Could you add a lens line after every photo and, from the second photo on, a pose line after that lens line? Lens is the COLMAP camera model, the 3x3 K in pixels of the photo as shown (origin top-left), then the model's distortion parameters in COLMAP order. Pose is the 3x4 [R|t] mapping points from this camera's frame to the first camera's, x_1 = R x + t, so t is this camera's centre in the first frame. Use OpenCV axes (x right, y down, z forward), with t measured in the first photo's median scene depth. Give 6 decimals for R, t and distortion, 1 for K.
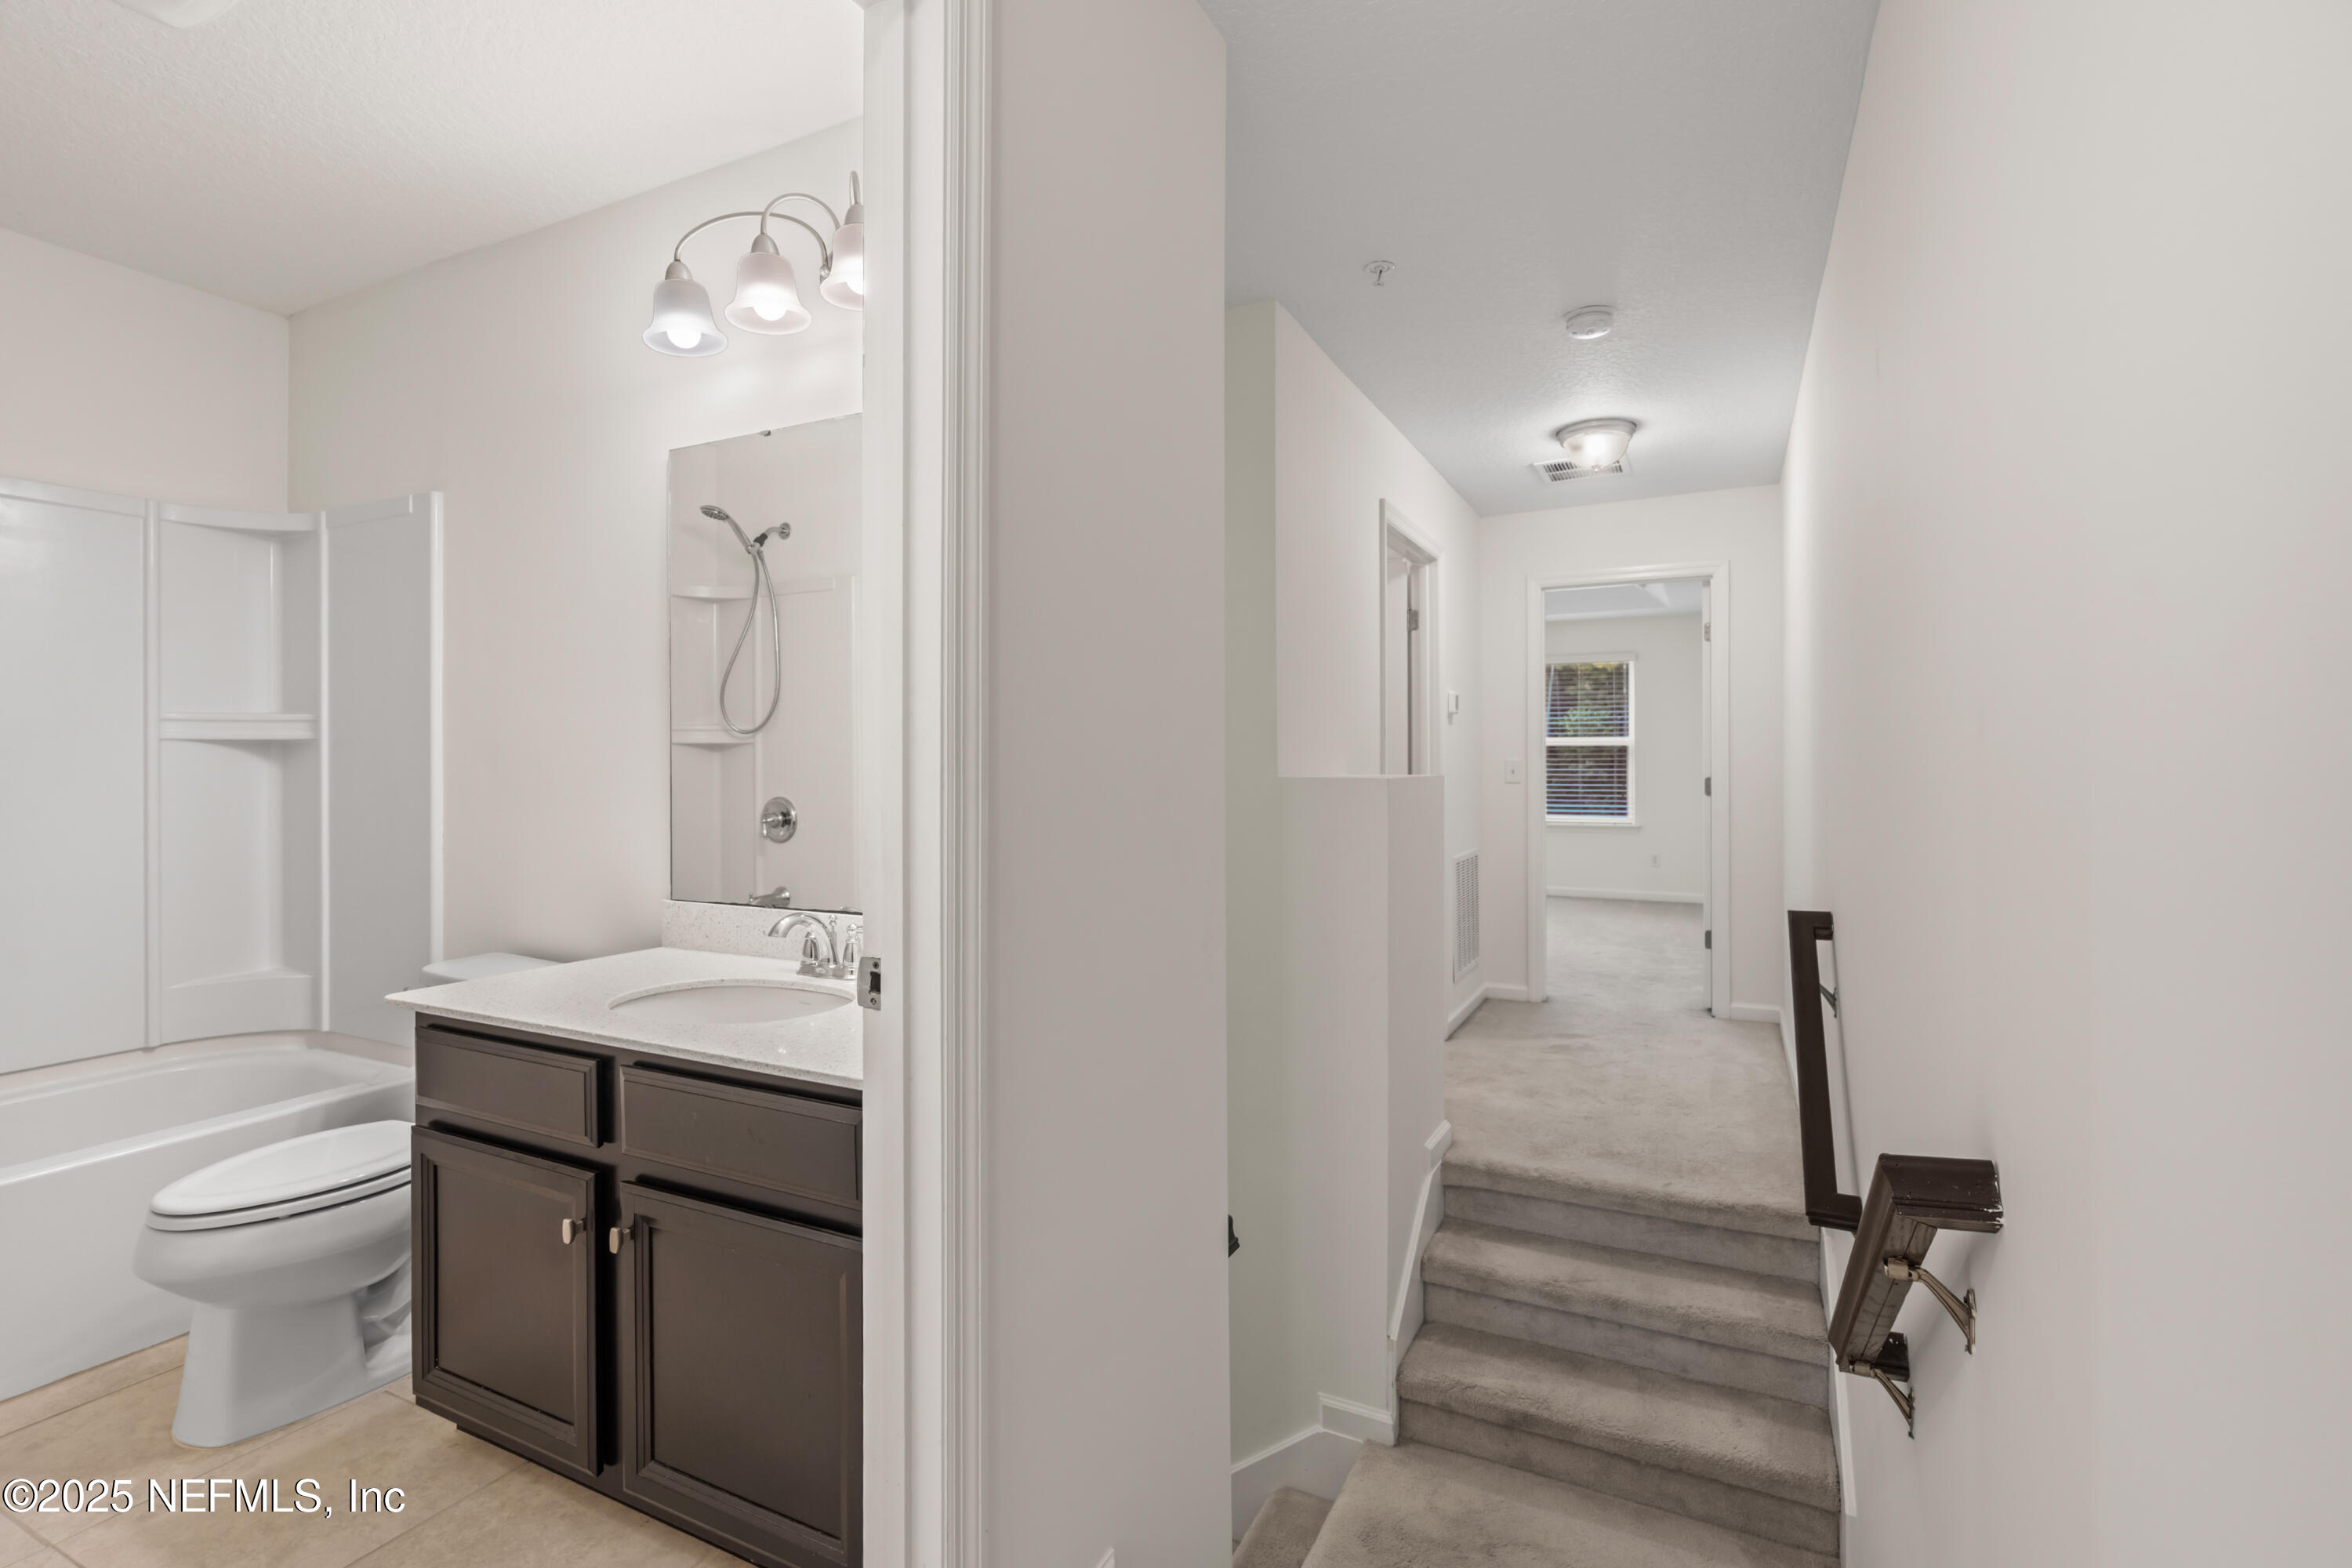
lens RADIAL K [[1290.5, 0, 1274.8], [0, 1290.5, 785.0], [0, 0, 1]] dist [0.002197, 0.000520]
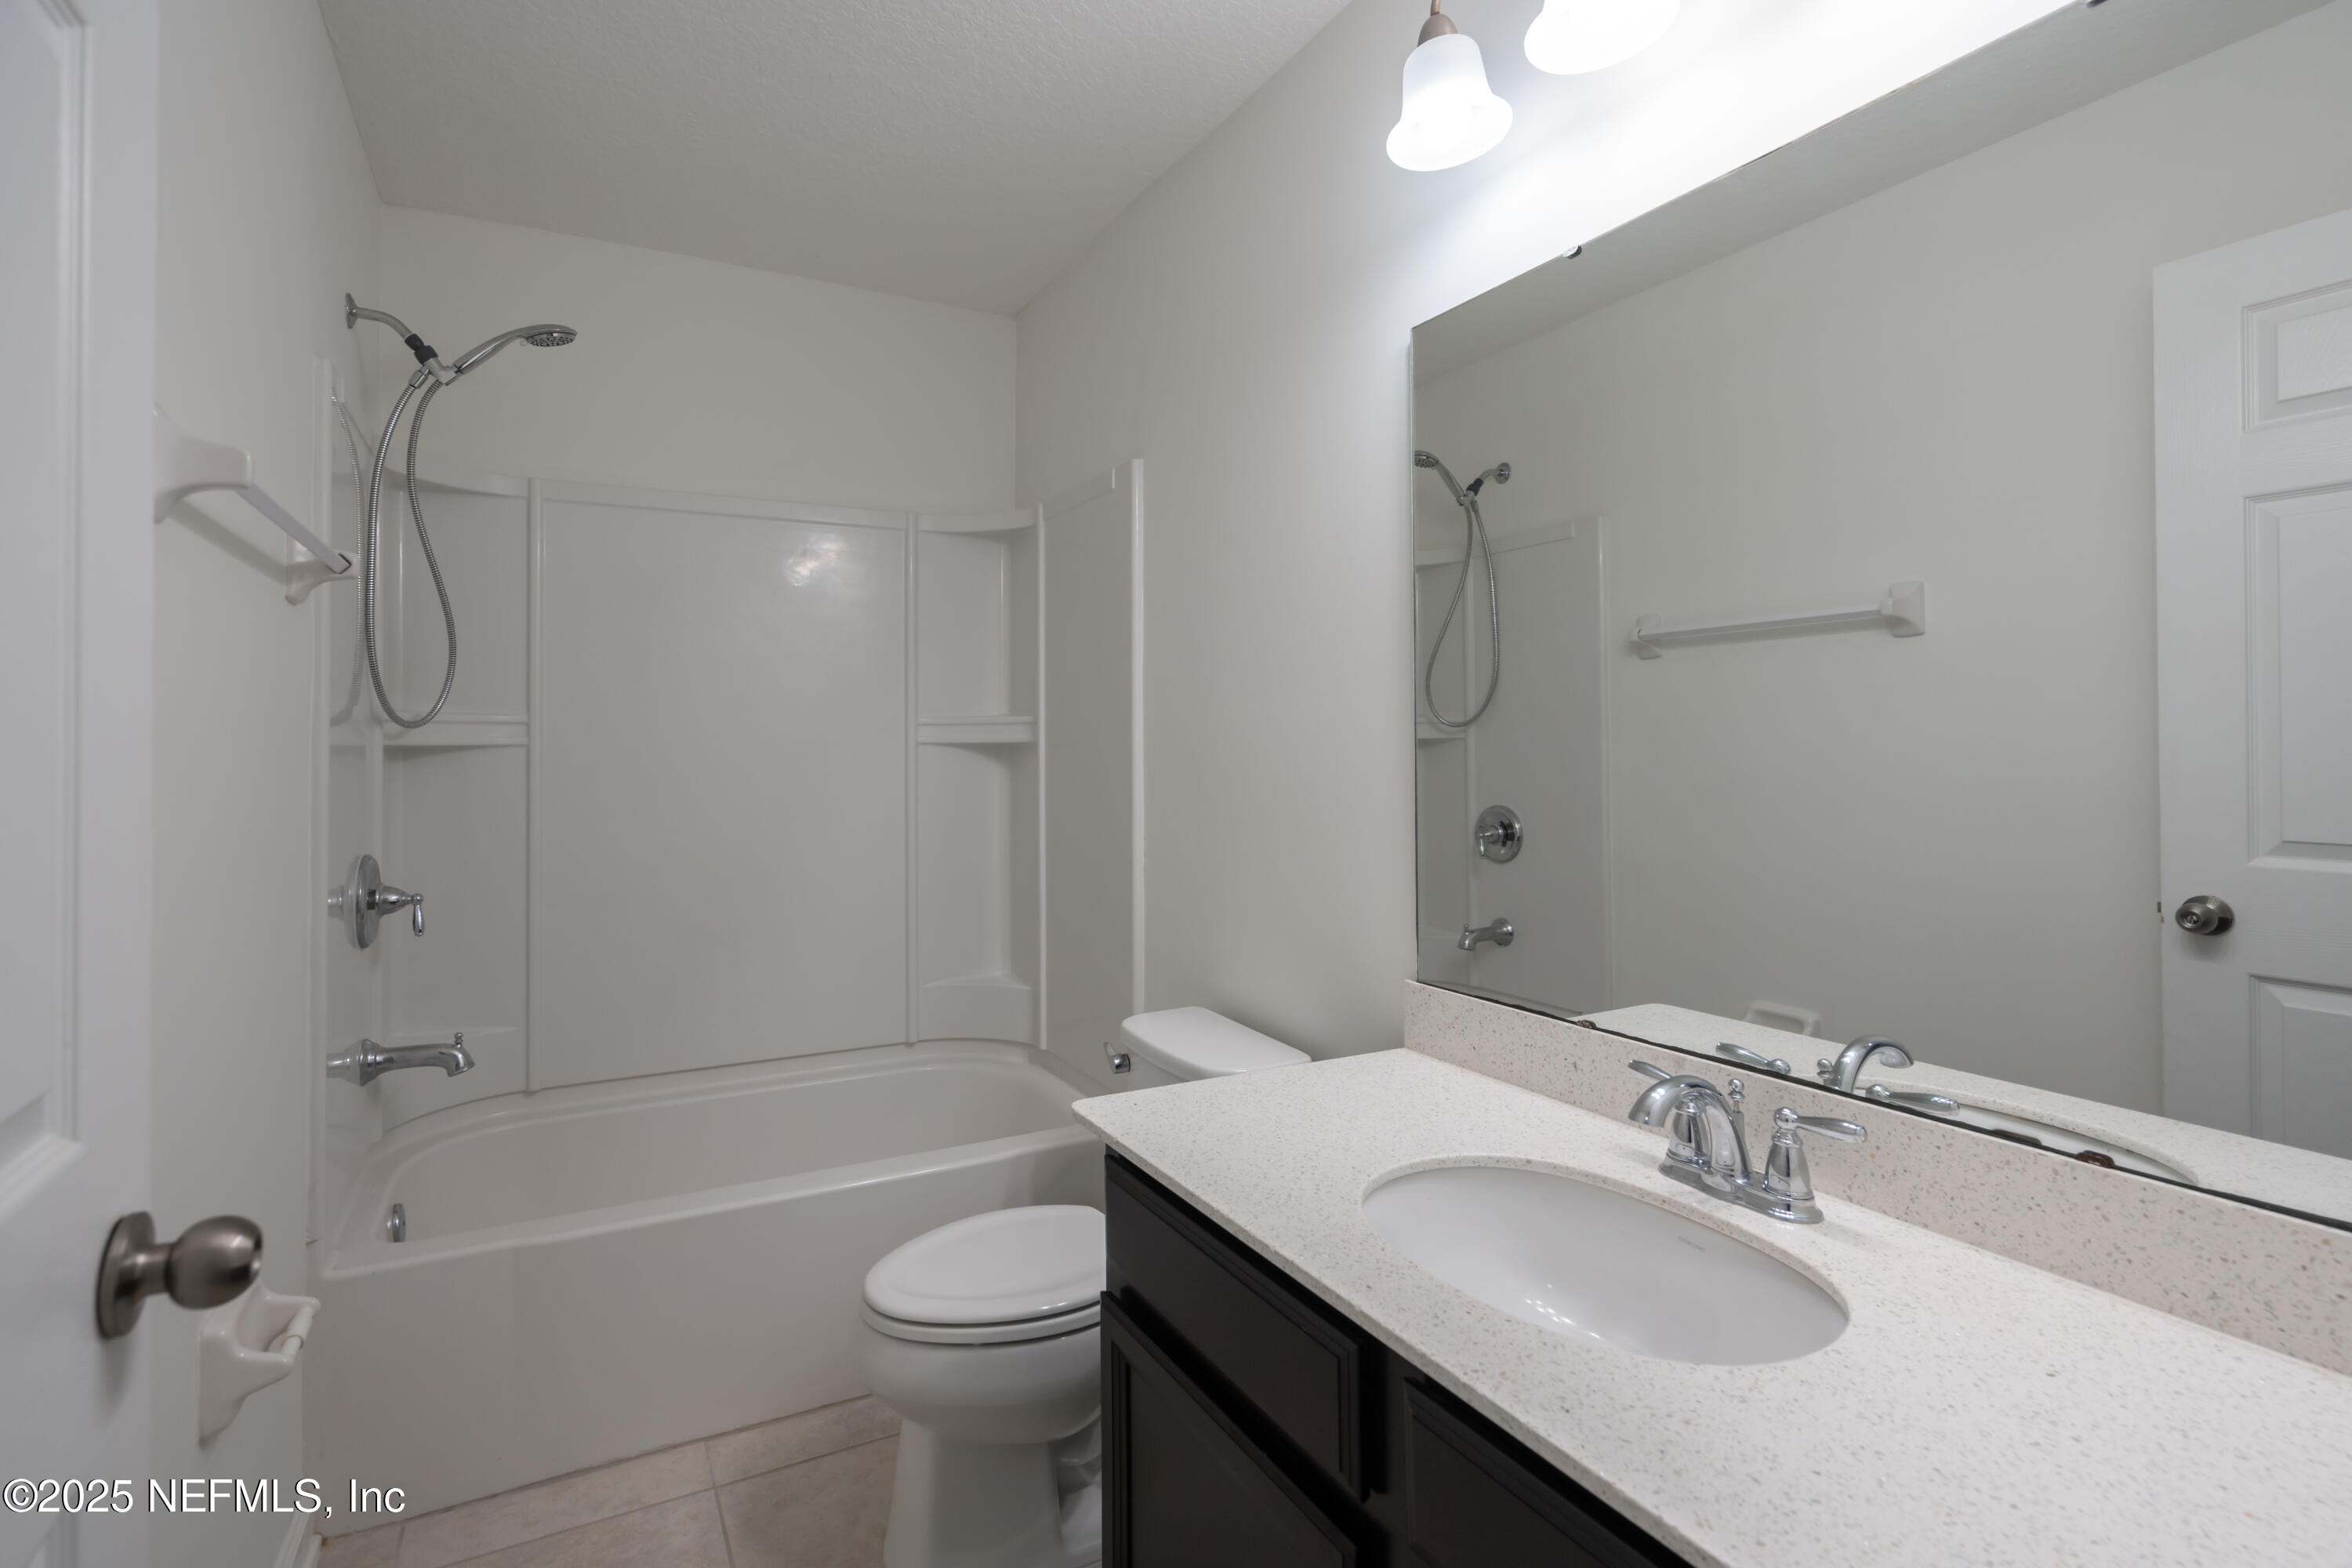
lens RADIAL K [[1084.2, 0, 1185.2], [0, 1084.2, 769.3], [0, 0, 1]] dist [-0.001280, 0.000617]
pose [[0.853602, 0.005404, -0.520898, -0.227949], [0.002535, 0.999891, 0.014528, -0.026869], [0.520920, -0.013722, 0.853495, 0.371777]]
